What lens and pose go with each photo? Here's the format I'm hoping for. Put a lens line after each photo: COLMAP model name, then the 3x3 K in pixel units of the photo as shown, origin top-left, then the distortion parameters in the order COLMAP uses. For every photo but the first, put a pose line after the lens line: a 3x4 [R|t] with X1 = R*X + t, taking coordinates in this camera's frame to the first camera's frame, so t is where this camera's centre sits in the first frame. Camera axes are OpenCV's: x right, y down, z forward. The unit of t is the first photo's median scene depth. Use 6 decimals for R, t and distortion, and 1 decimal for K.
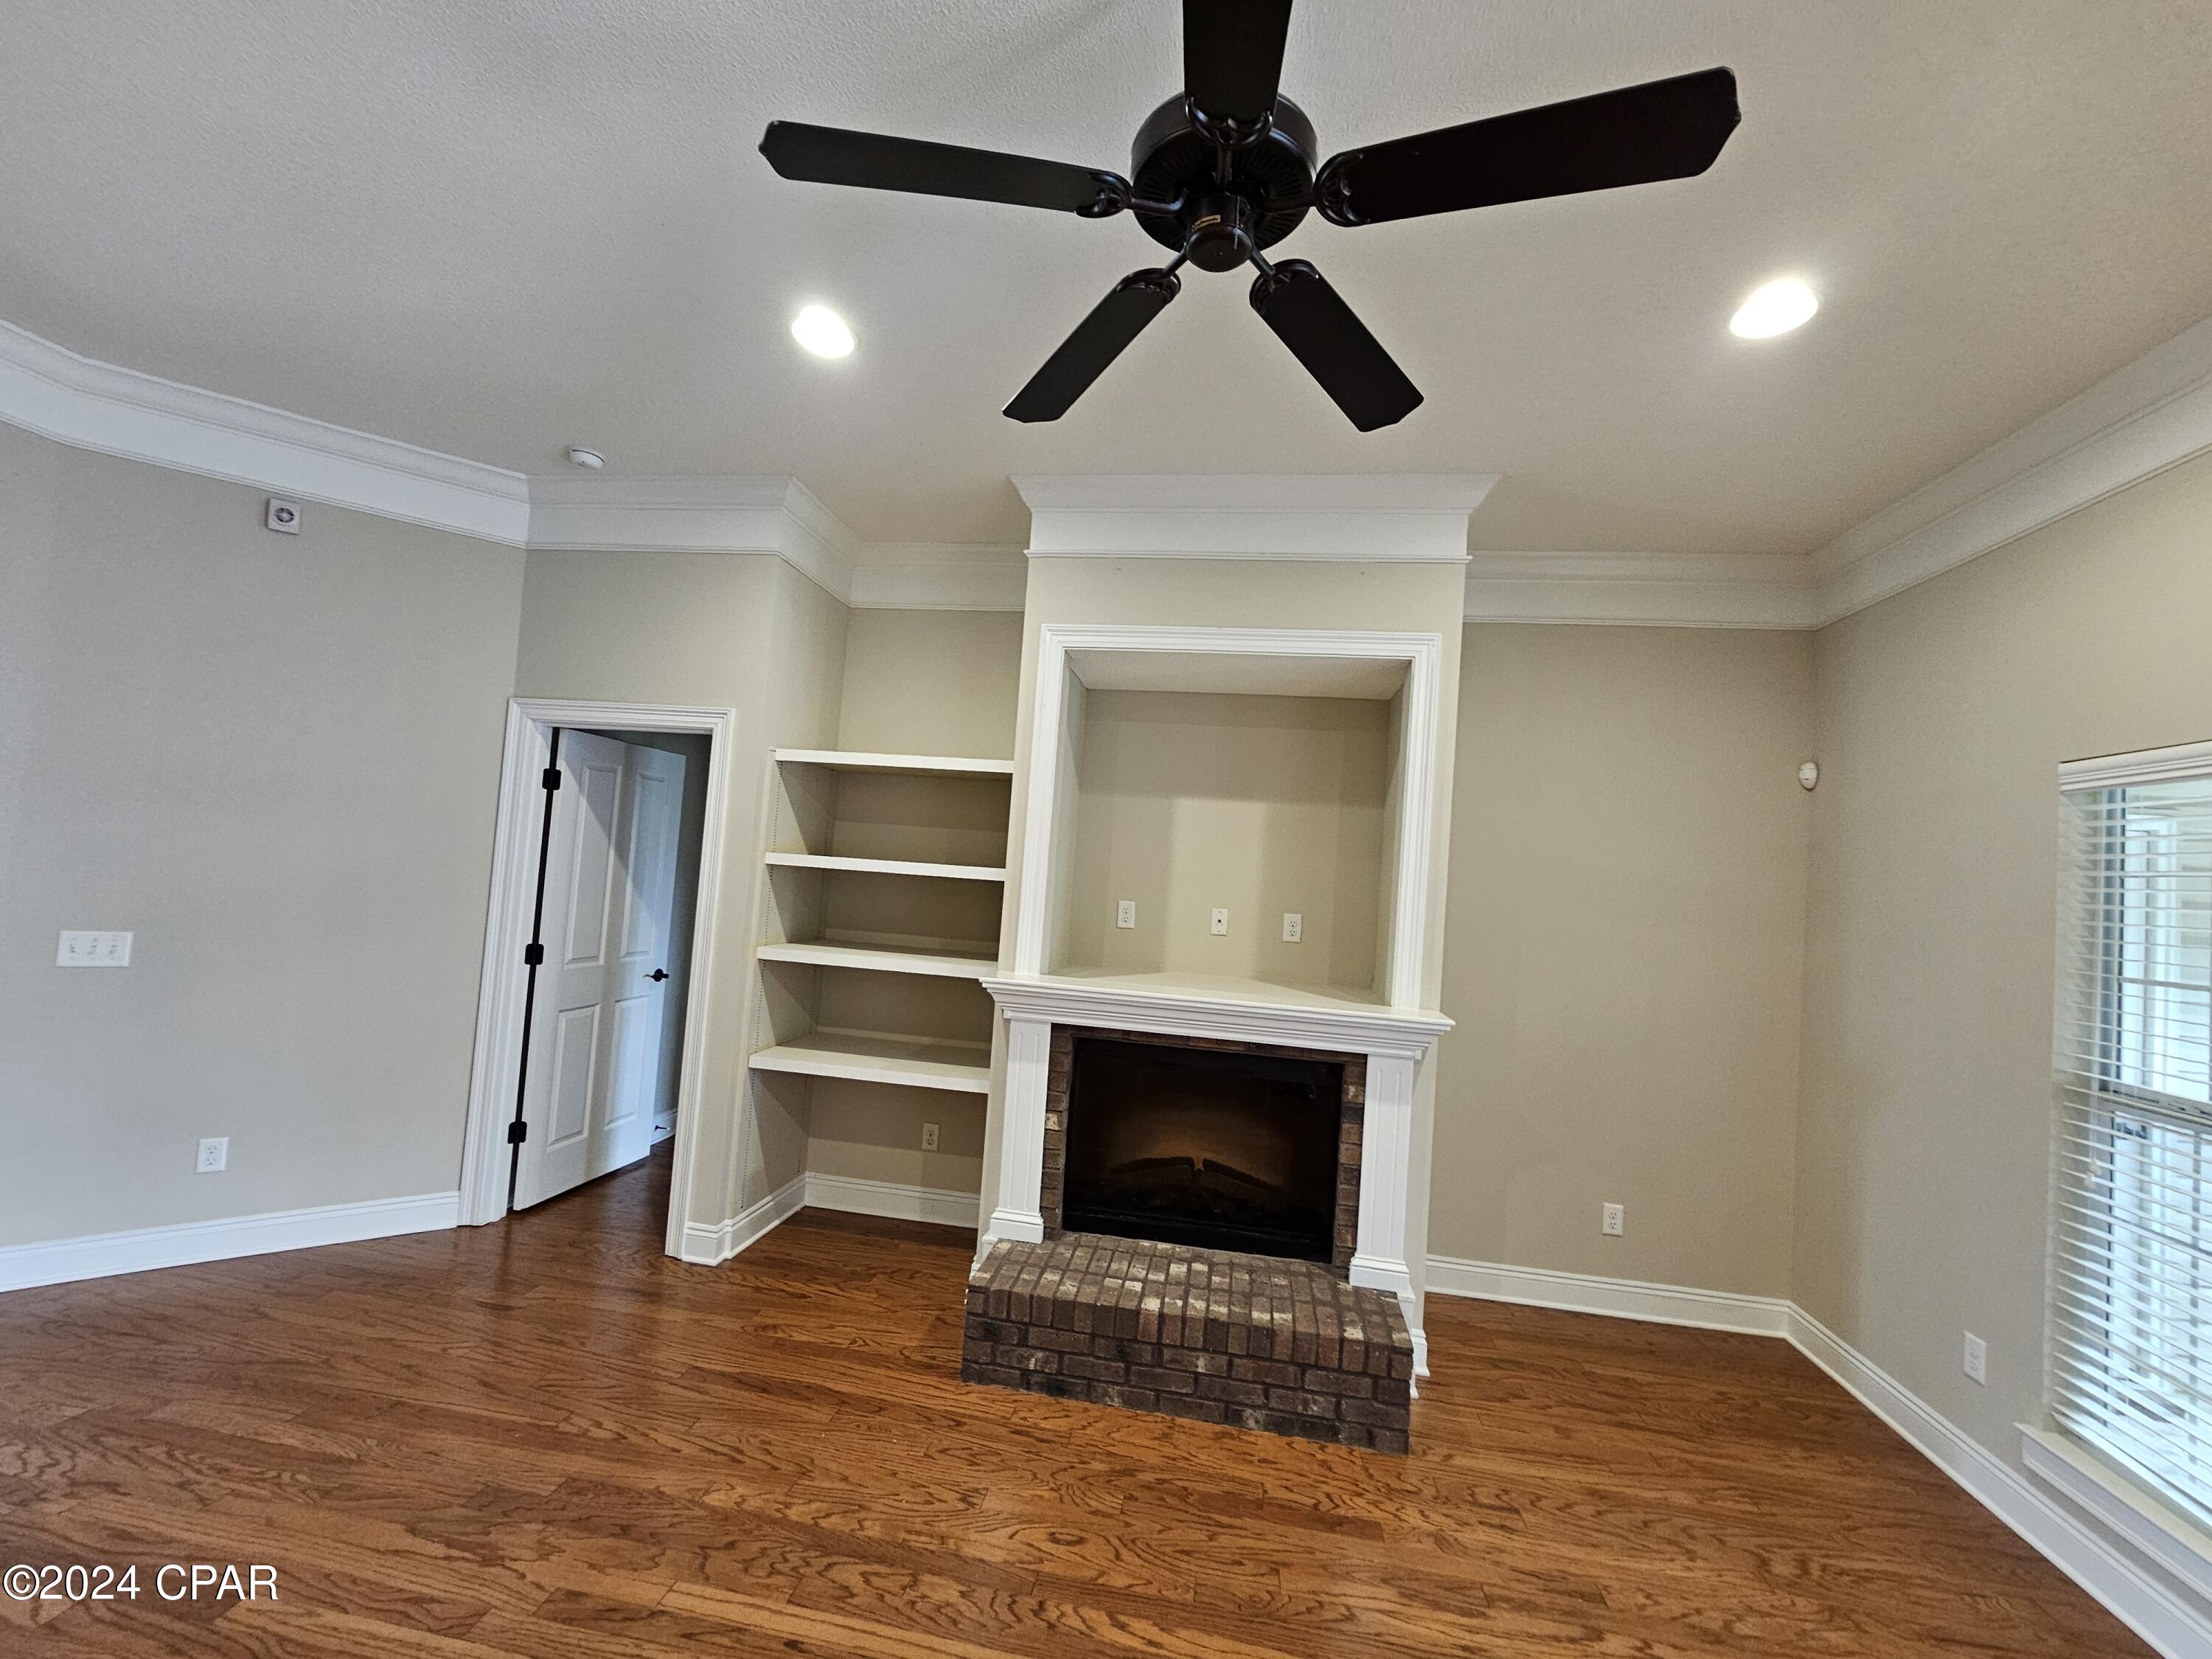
lens RADIAL K [[912.0, 0, 1090.4], [0, 912.0, 840.1], [0, 0, 1]] dist [-0.004879, 0.000307]
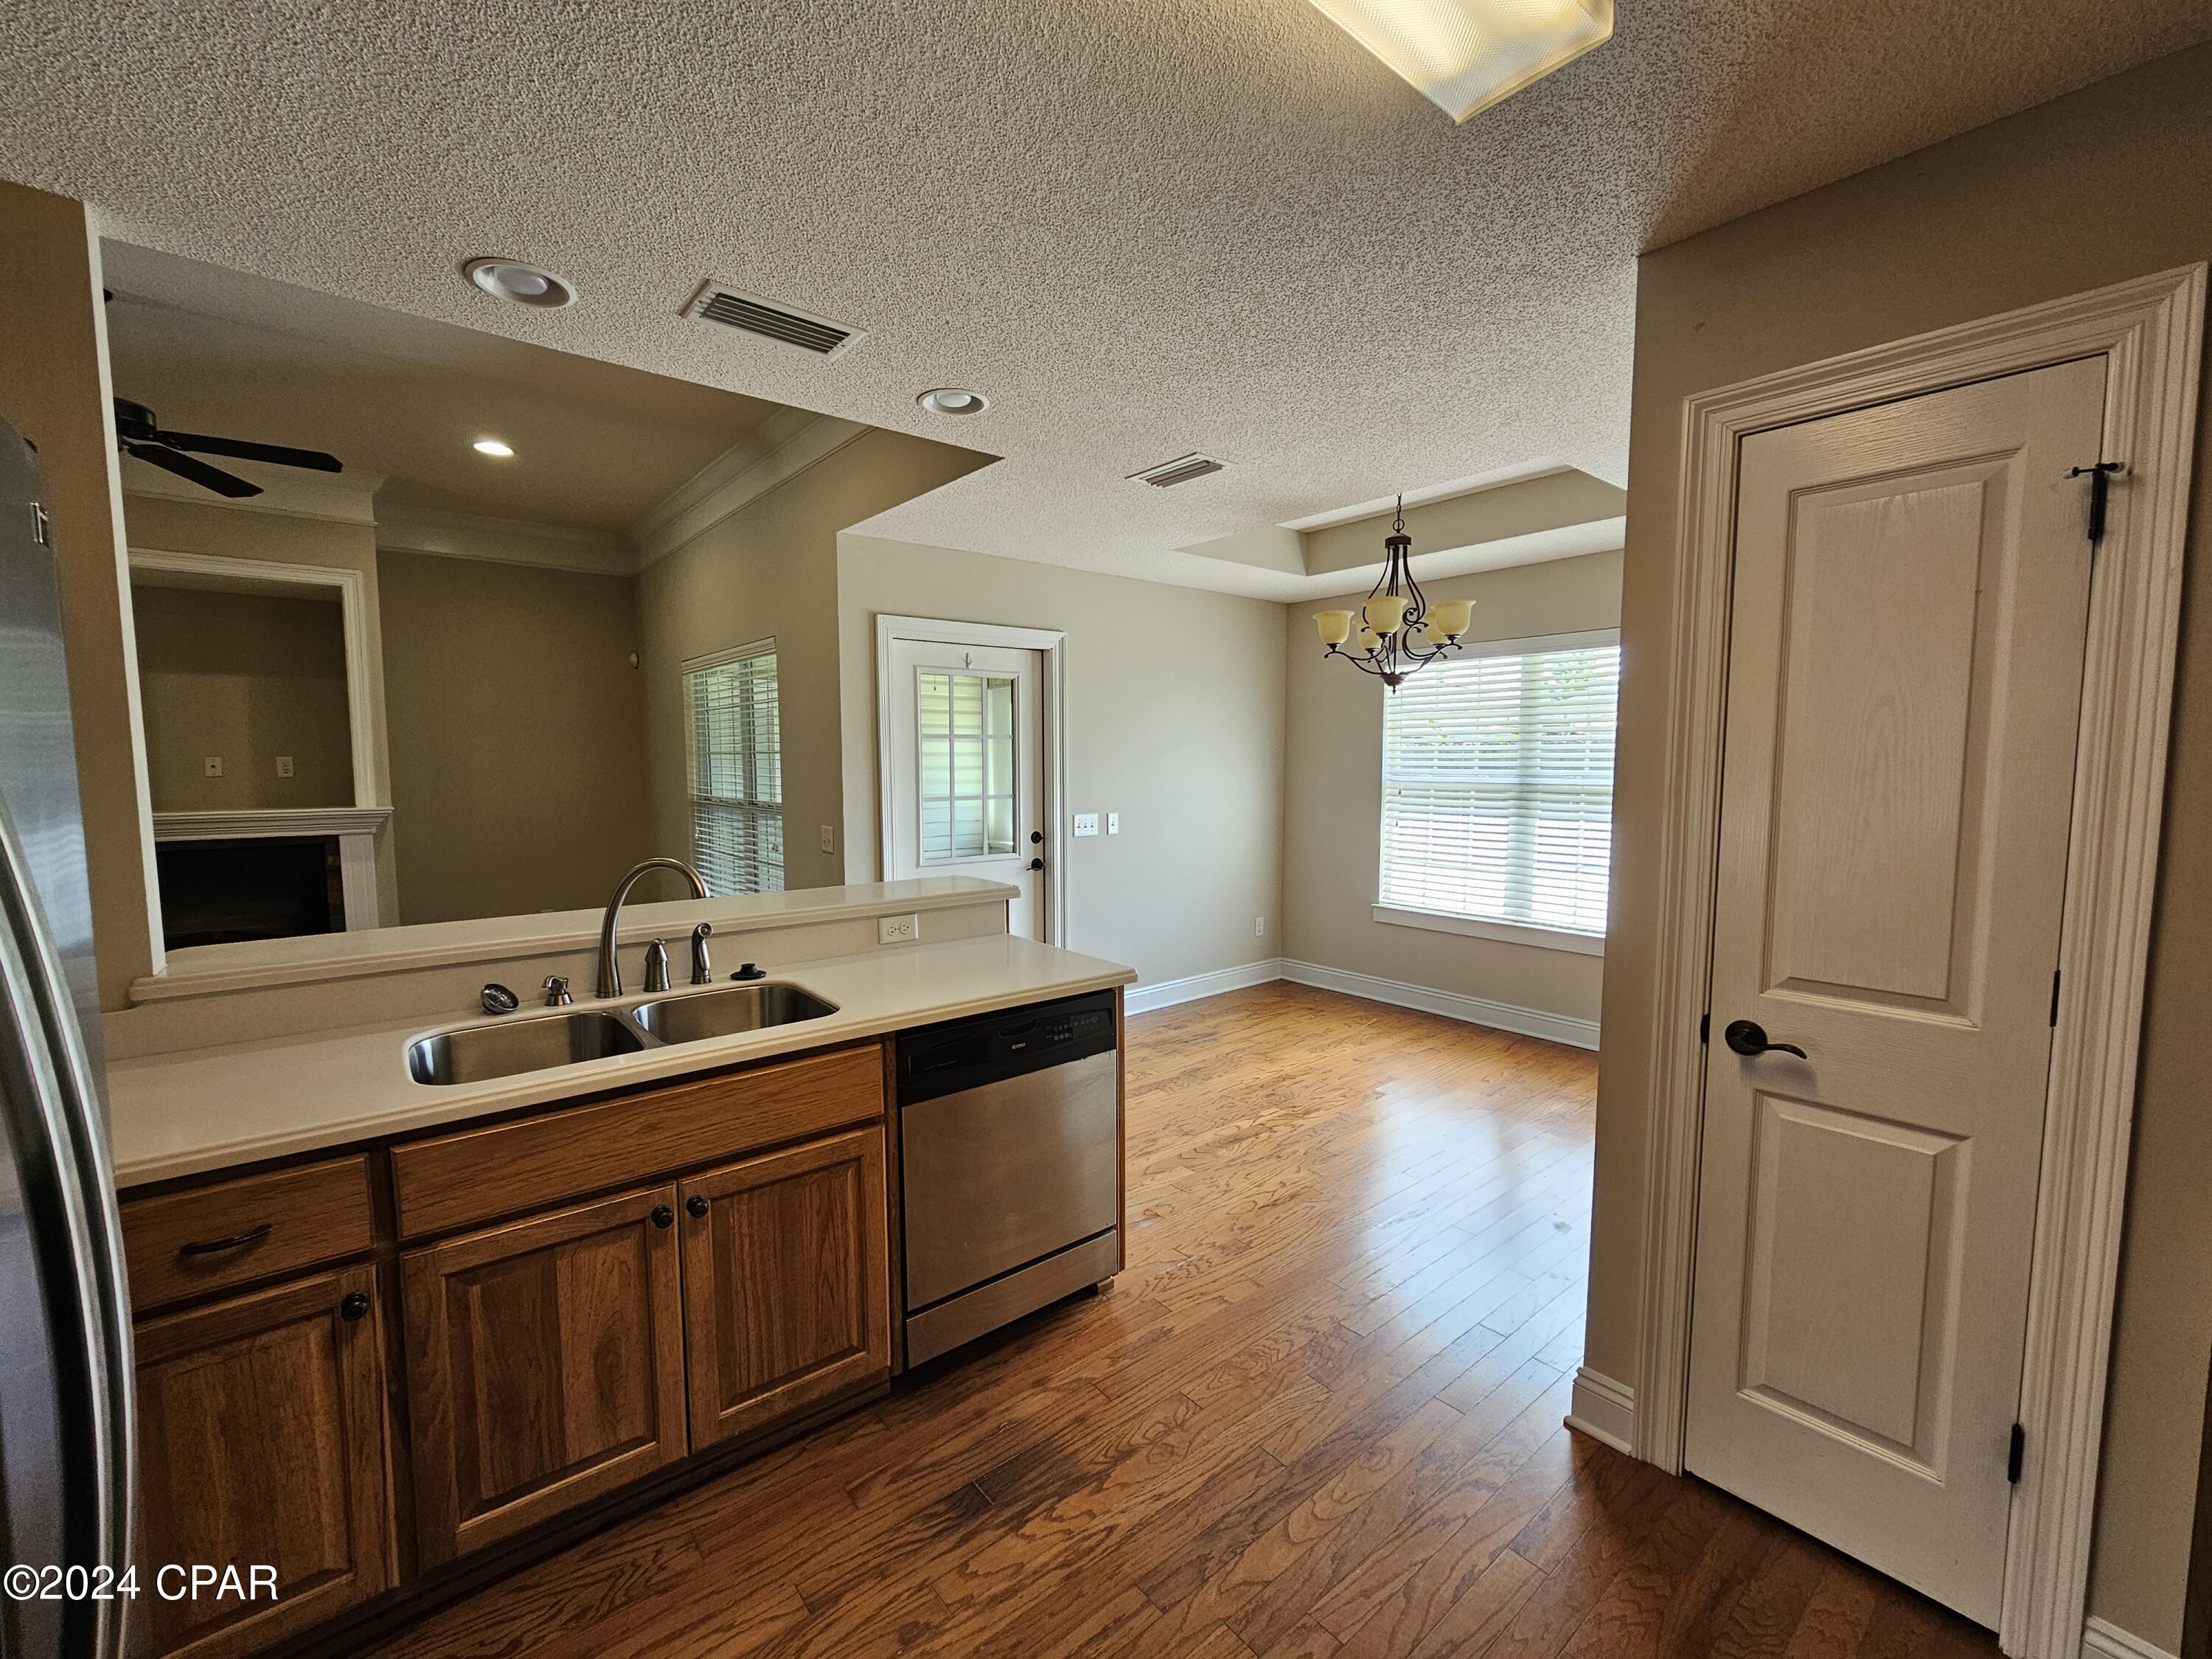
lens RADIAL K [[912.0, 0, 1096.9], [0, 912.0, 836.9], [0, 0, 1]] dist [-0.004879, 0.000307]
pose [[0.648060, -0.139201, 0.748760, -0.038030], [0.016813, 0.985530, 0.168667, -0.015503], [-0.761404, -0.096717, 0.641023, -1.076869]]
